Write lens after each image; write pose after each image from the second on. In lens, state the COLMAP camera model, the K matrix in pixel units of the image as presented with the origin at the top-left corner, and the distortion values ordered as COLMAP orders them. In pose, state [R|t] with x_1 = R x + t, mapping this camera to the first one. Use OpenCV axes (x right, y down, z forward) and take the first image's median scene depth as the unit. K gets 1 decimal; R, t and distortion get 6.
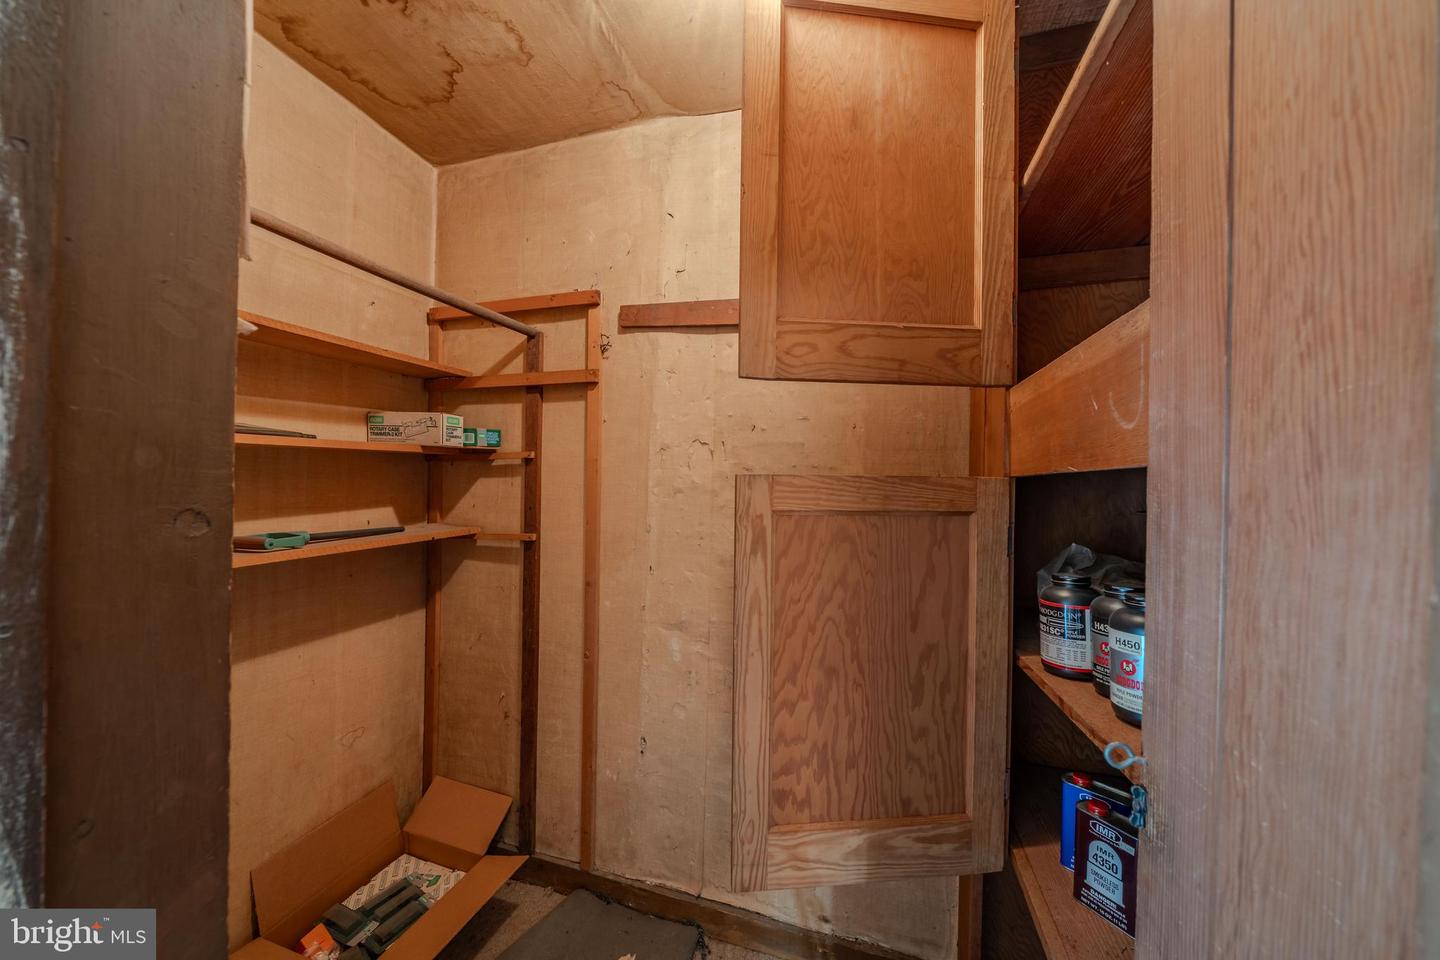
lens RADIAL K [[491.6, 0, 719.4], [0, 491.6, 479.9], [0, 0, 1]] dist [-0.006013, 0.000603]
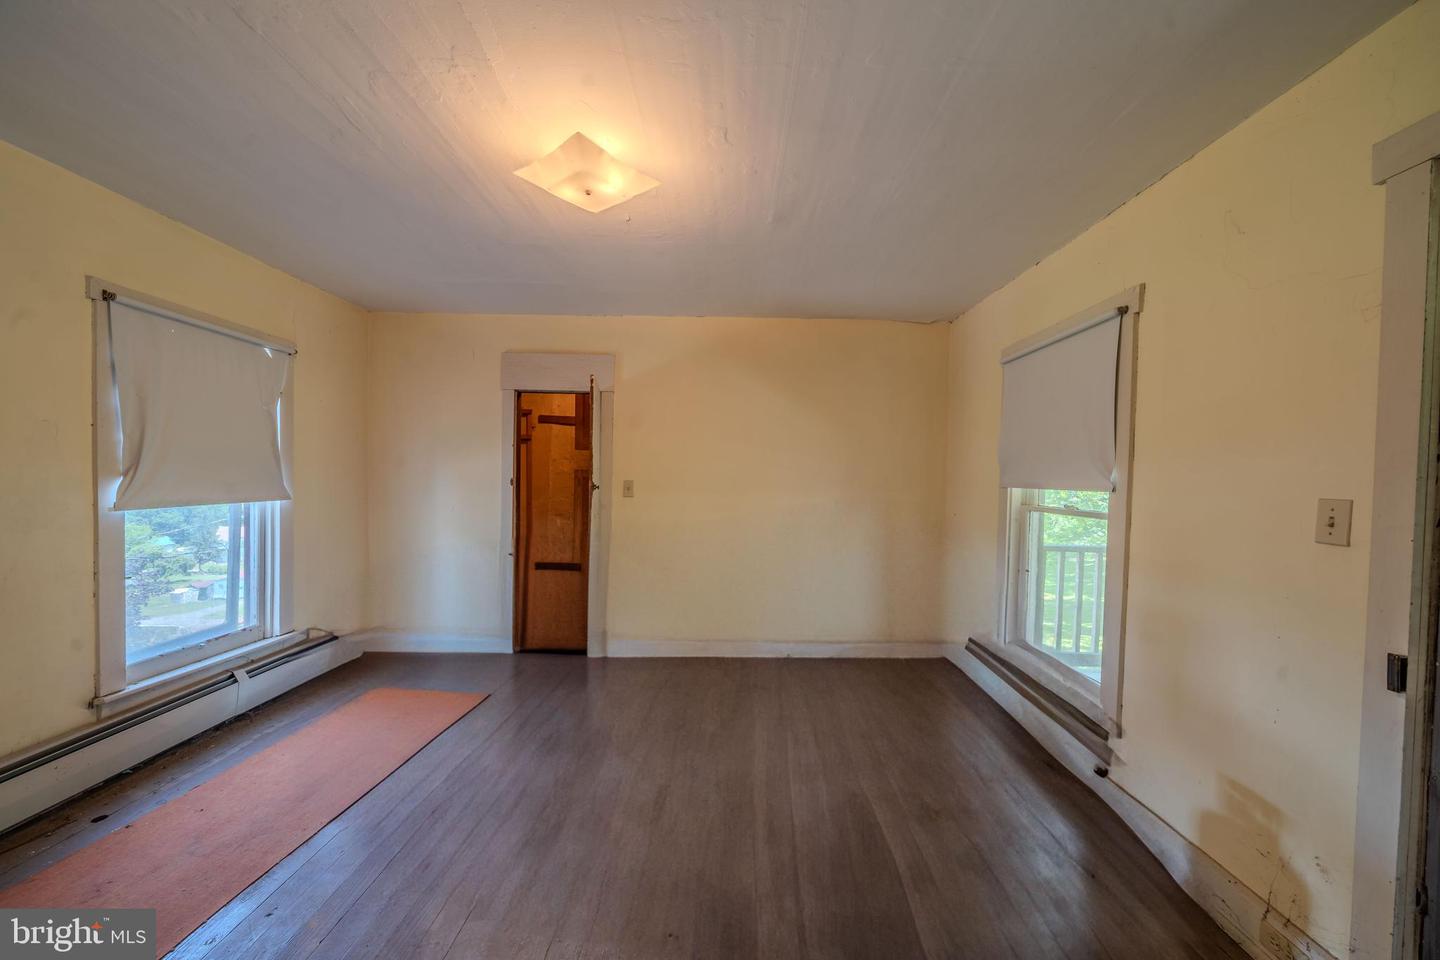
lens RADIAL K [[491.6, 0, 719.4], [0, 491.6, 480.3], [0, 0, 1]] dist [-0.006013, 0.000603]
pose [[0.961056, -0.004660, 0.276315, 0.035551], [-0.001758, 0.999734, 0.022978, -0.011899], [-0.276348, -0.022569, 0.960793, -2.356862]]
